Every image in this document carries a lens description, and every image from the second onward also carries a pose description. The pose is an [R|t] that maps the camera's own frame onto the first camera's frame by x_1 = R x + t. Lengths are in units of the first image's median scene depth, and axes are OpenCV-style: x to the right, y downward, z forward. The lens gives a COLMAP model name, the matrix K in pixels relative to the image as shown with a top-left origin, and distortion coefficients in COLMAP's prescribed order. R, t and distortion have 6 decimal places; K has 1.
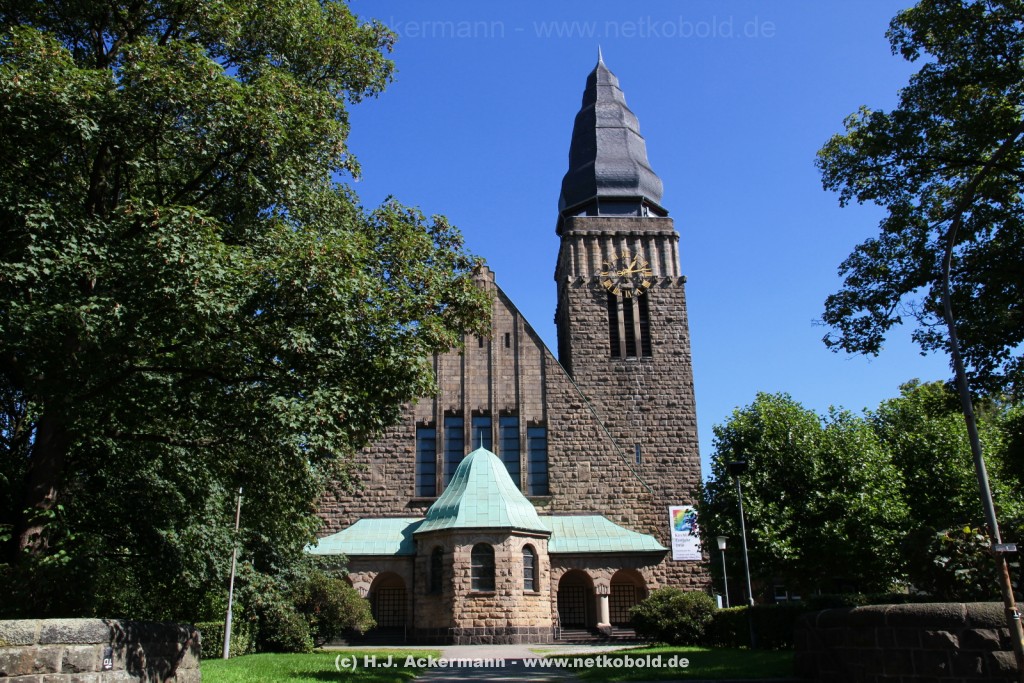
lens RADIAL K [[926.5, 0, 510.9], [0, 926.5, 342.6], [0, 0, 1]] dist [-0.023825, -0.000445]
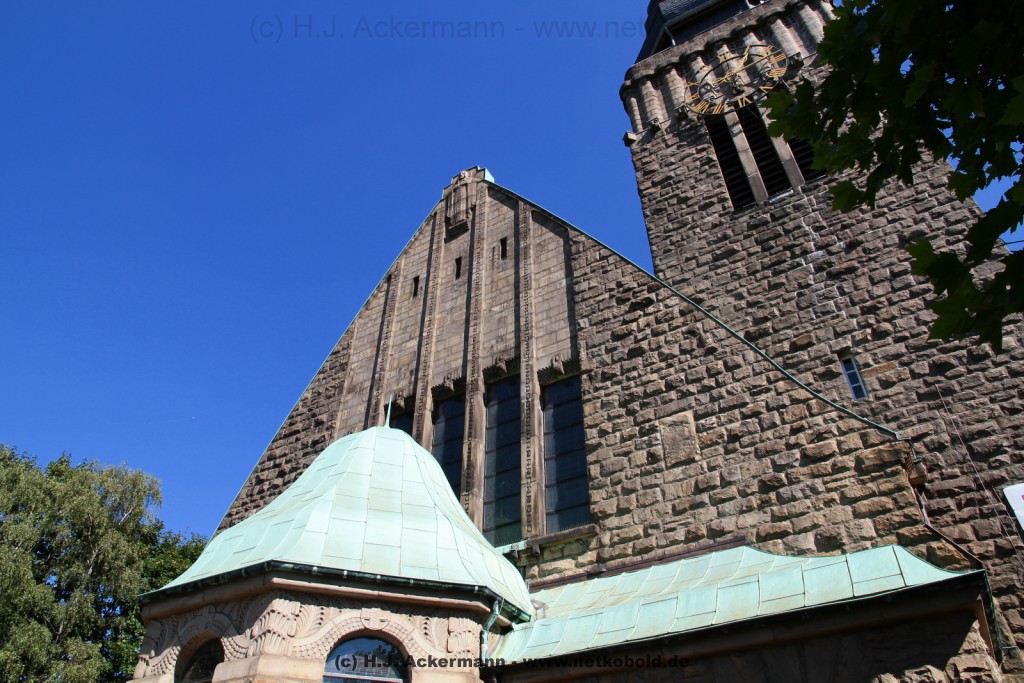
lens RADIAL K [[725.1, 0, 514.8], [0, 725.1, 332.0], [0, 0, 1]] dist [-0.072775, 0.025856]
pose [[0.837410, -0.342240, -0.426164, 0.154433], [0.150150, 0.893746, -0.422698, 0.205927], [0.525547, 0.289983, 0.799819, 0.727444]]
